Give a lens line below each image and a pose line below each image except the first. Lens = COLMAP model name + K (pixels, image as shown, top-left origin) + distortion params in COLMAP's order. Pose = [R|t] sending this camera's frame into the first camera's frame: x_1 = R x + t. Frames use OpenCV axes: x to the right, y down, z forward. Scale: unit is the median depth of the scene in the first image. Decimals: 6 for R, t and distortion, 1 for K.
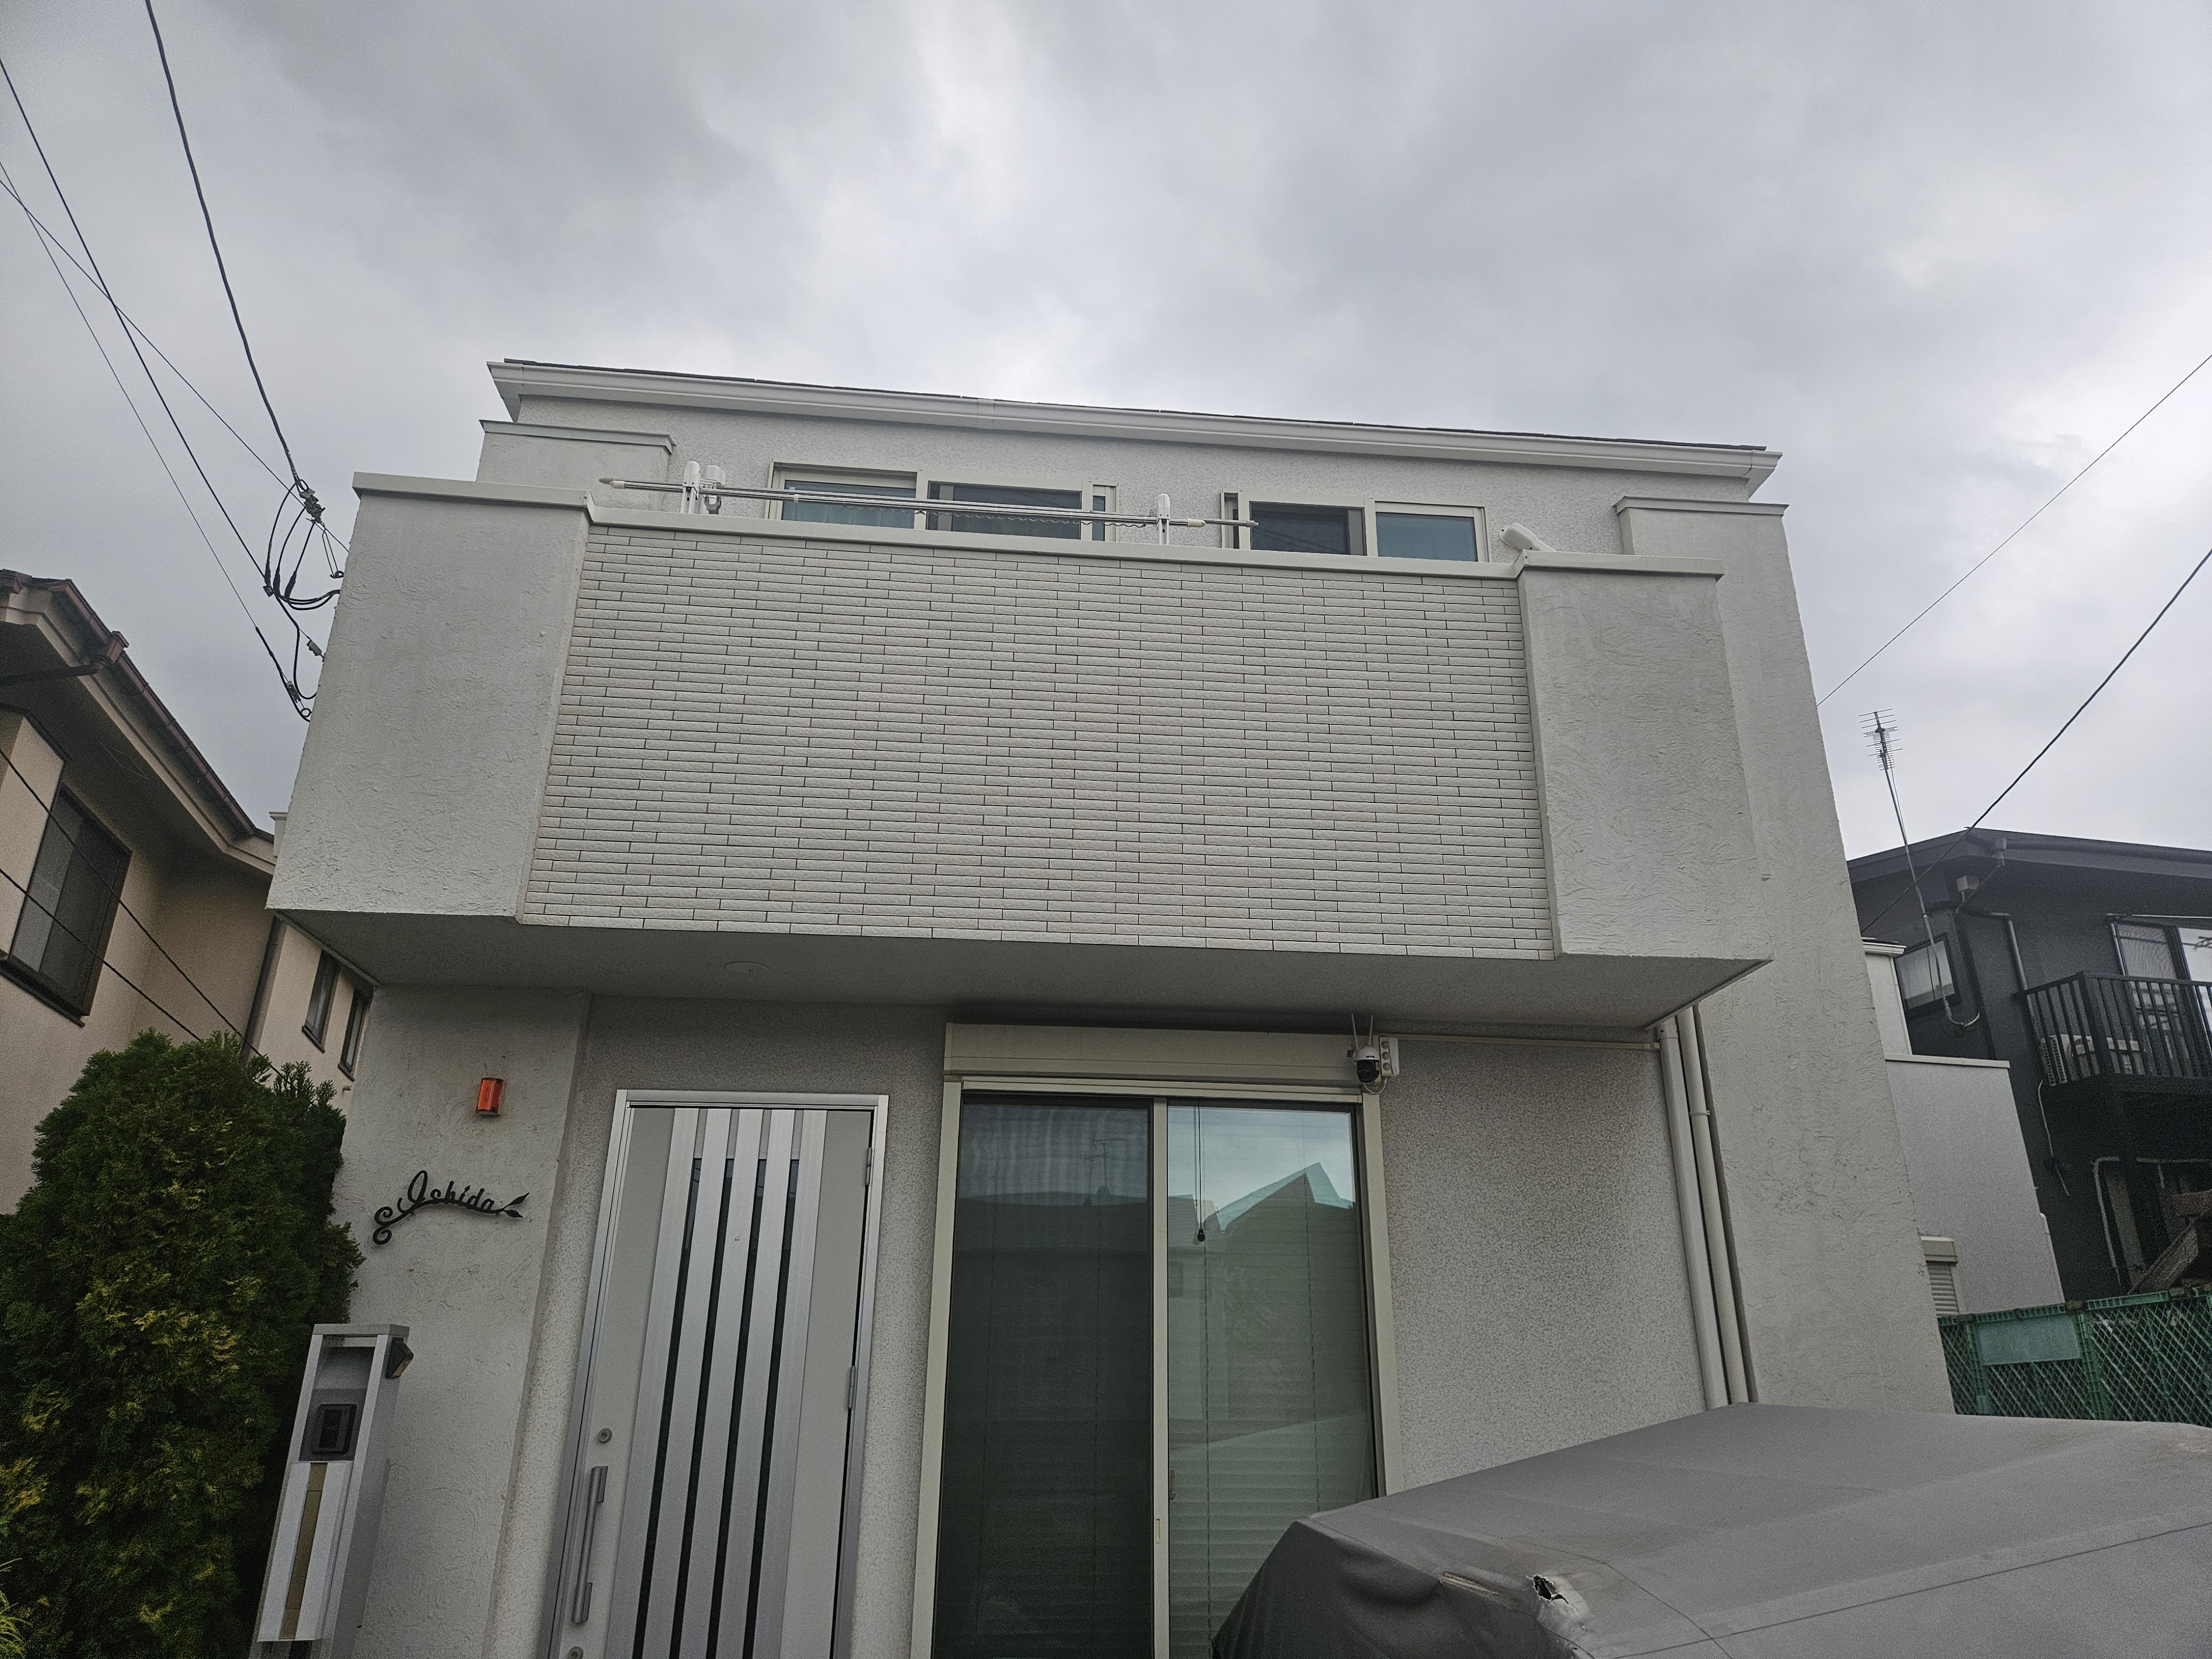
lens RADIAL K [[1495.3, 0, 1158.9], [0, 1495.3, 817.5], [0, 0, 1]] dist [0.063623, -0.006249]
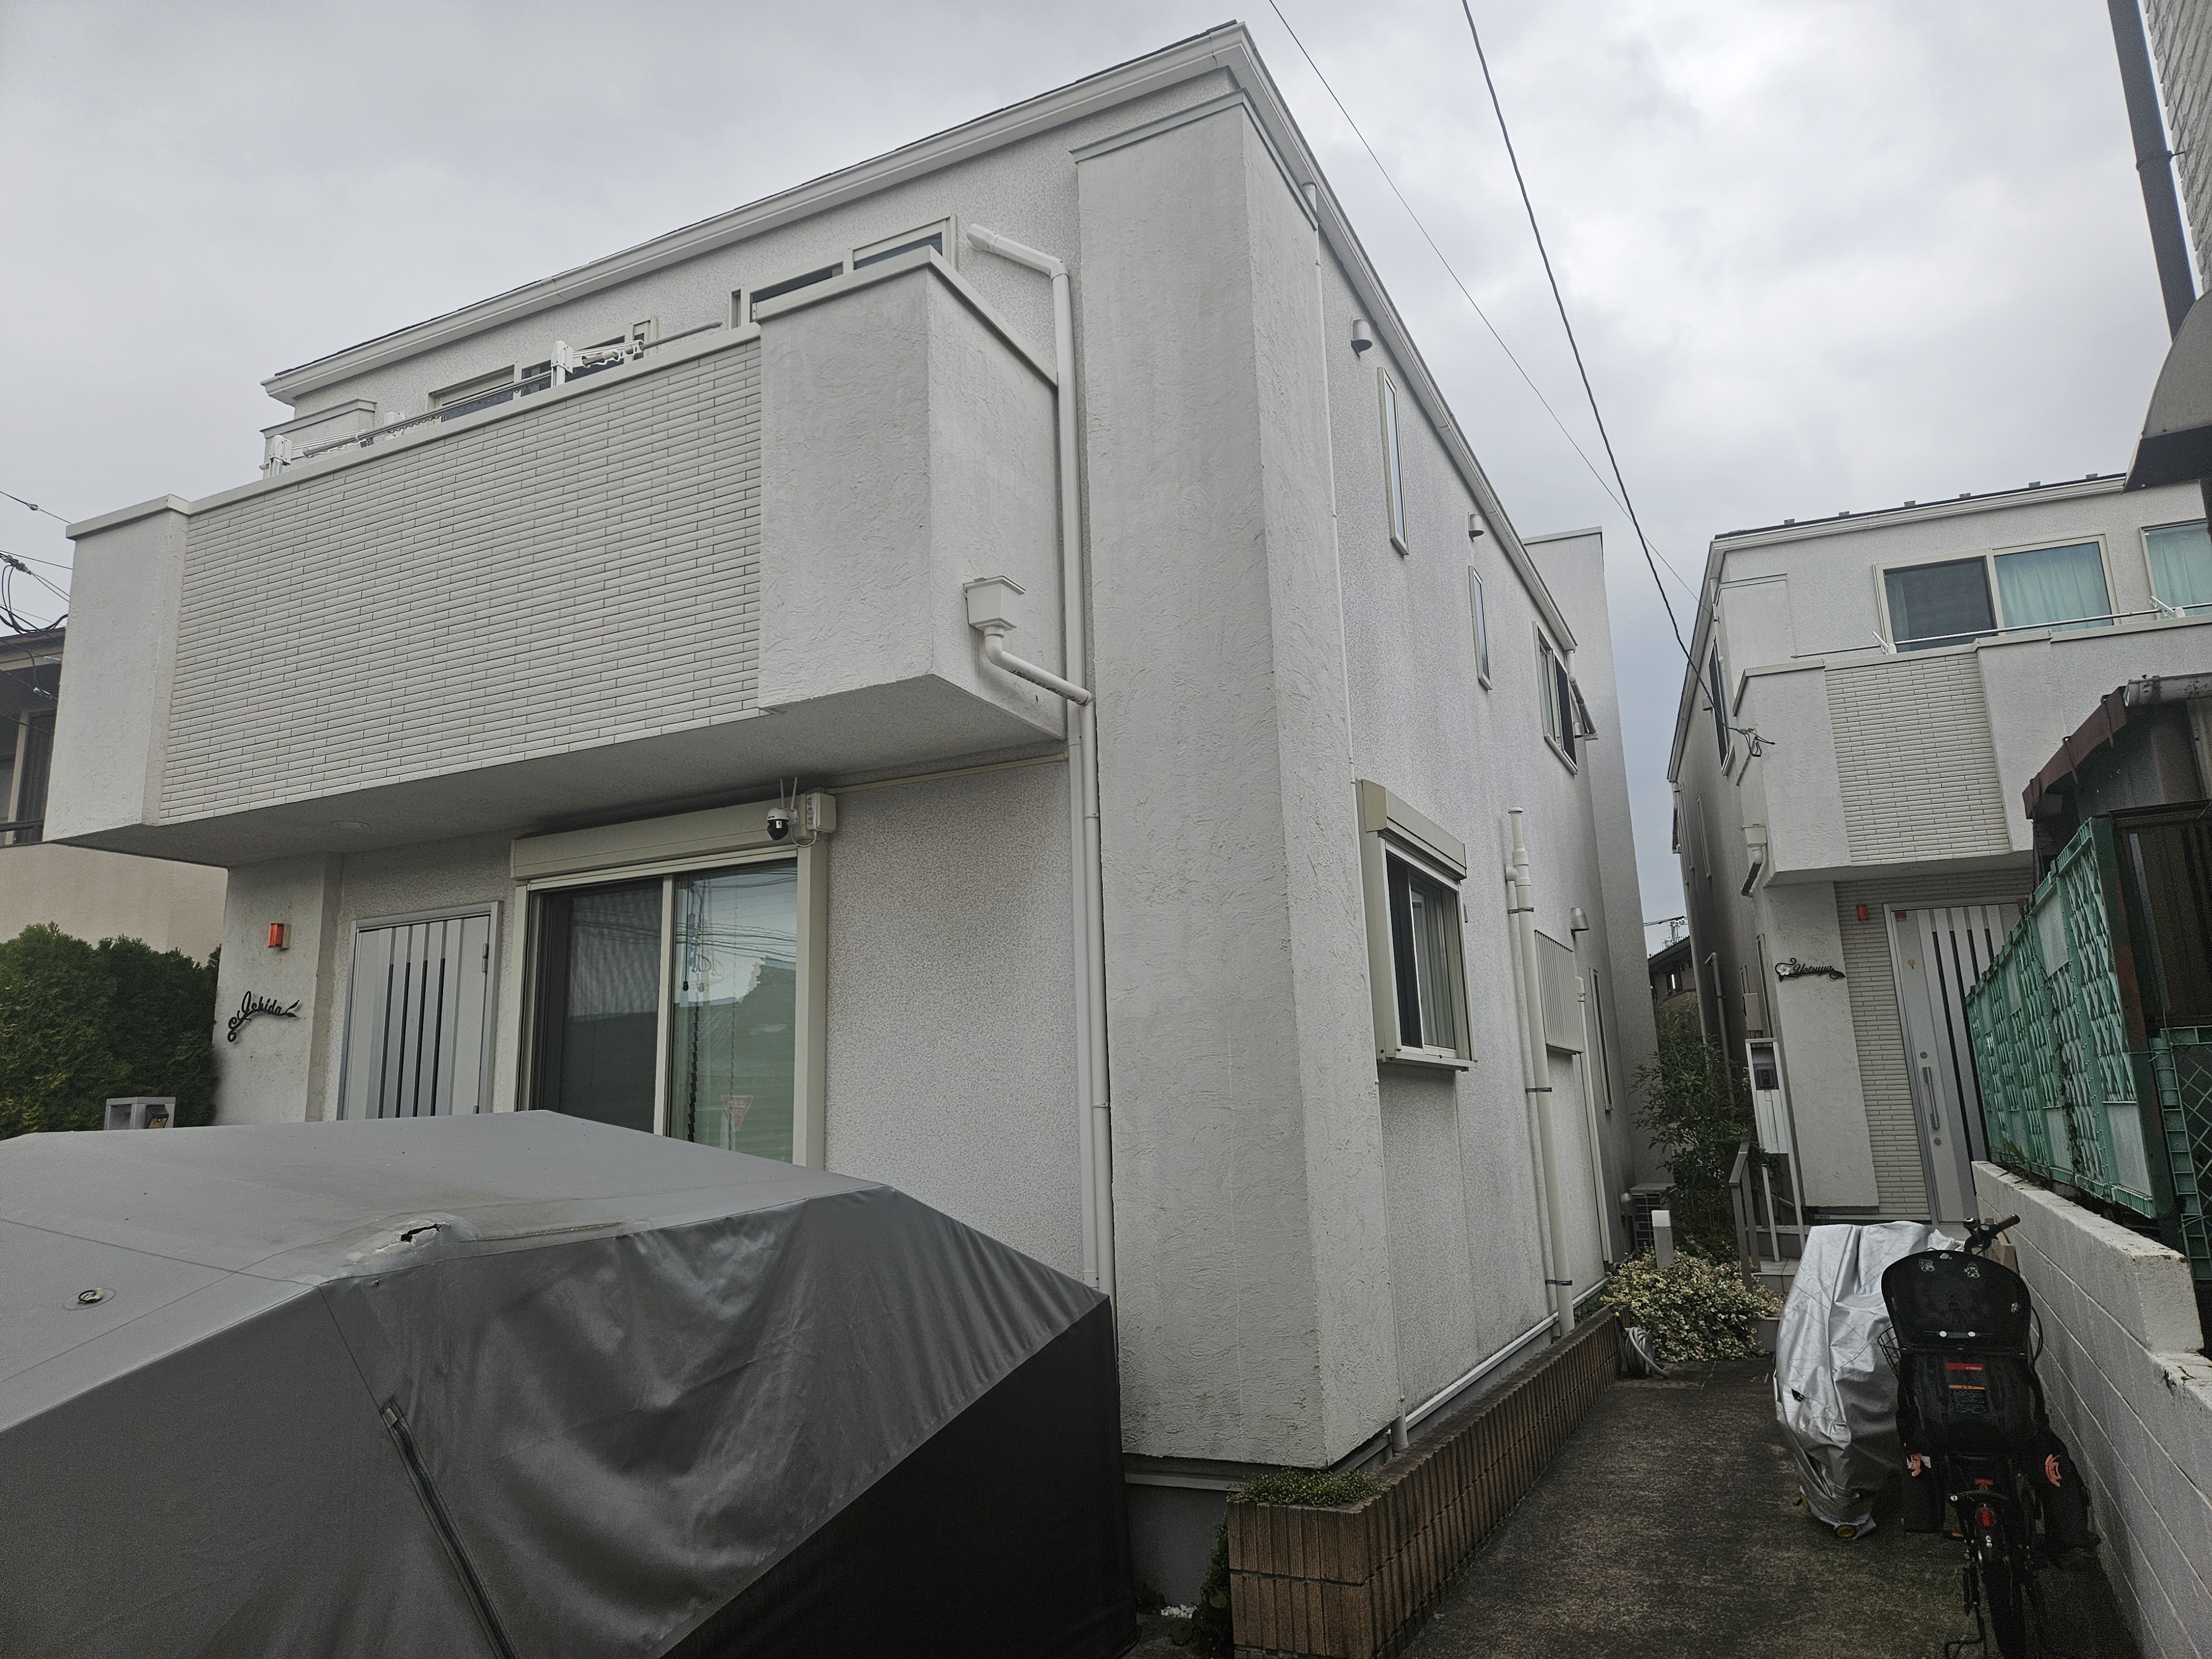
lens RADIAL K [[1494.0, 0, 1106.0], [0, 1494.0, 829.5], [0, 0, 1]] dist [0.065625, -0.002761]
pose [[0.845262, -0.139573, -0.515802, 0.881836], [0.233532, 0.964709, 0.121651, 0.088570], [0.480620, -0.223283, 0.848027, 0.176606]]
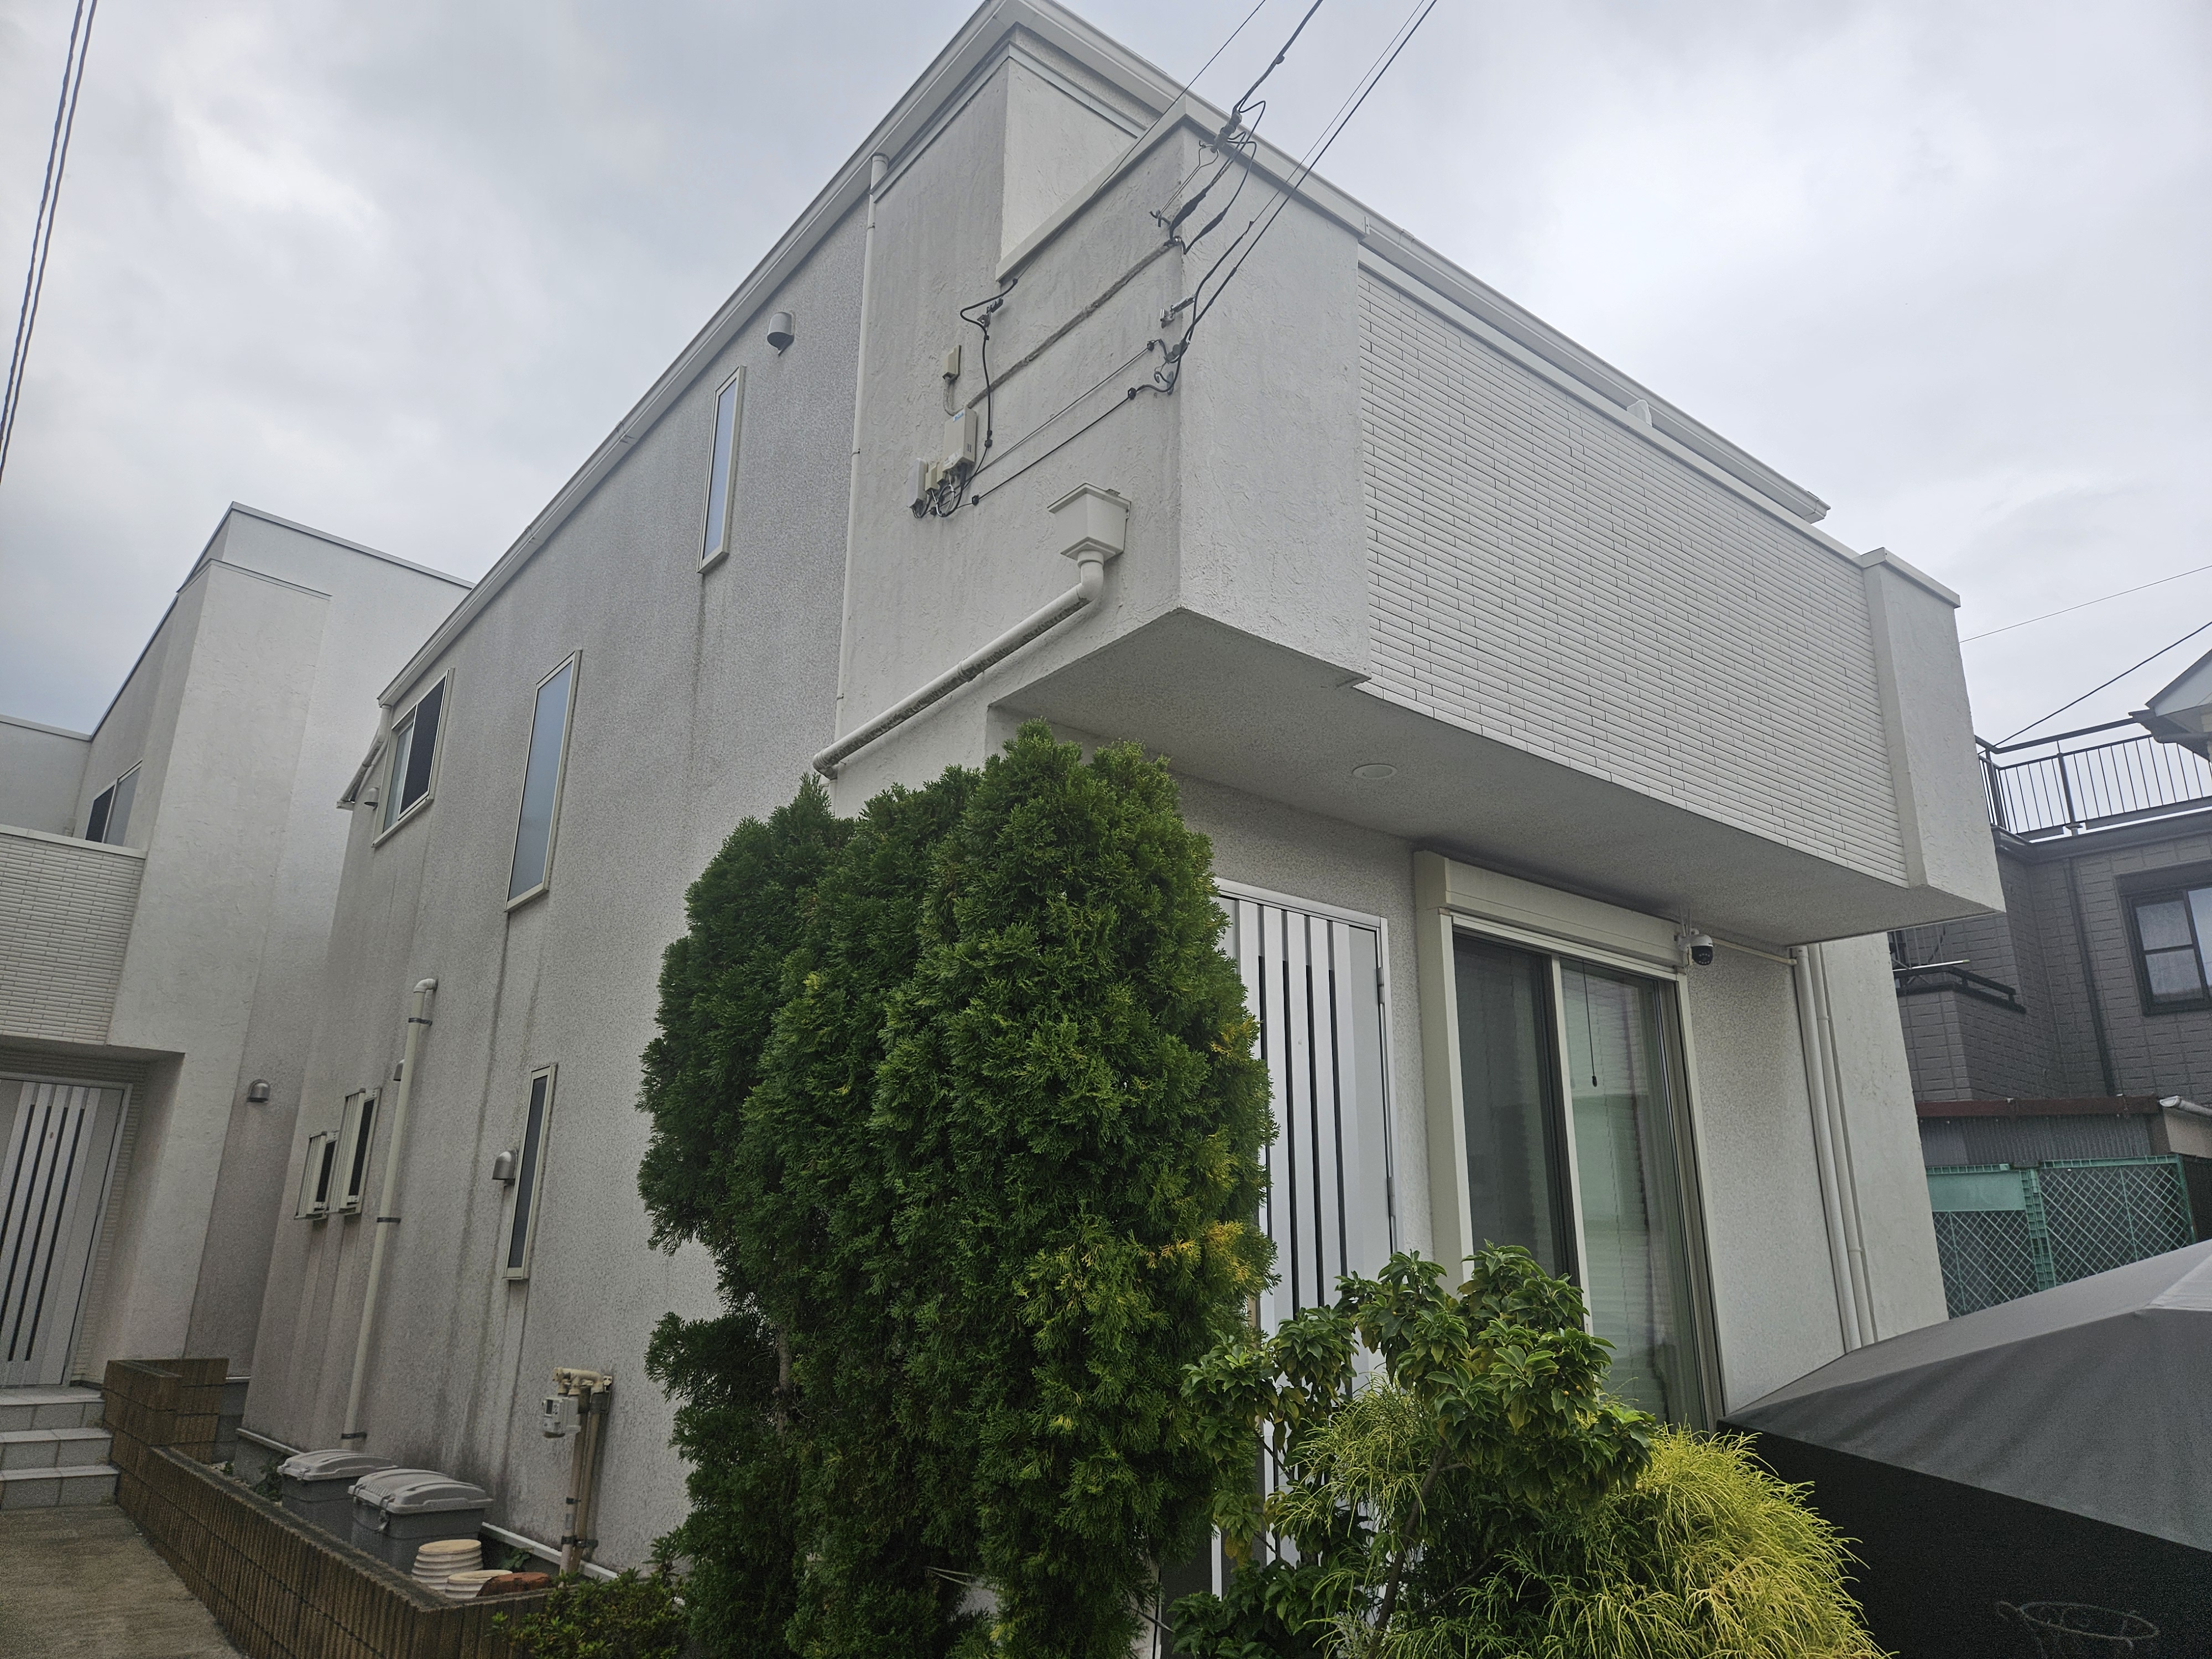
lens RADIAL K [[1464.6, 0, 1106.0], [0, 1464.6, 829.5], [0, 0, 1]] dist [0.033774, -0.000406]
pose [[0.847952, 0.168666, 0.502522, -0.812935], [-0.212206, 0.976757, 0.030237, 0.132762], [-0.485742, -0.132278, 0.864035, 0.245932]]
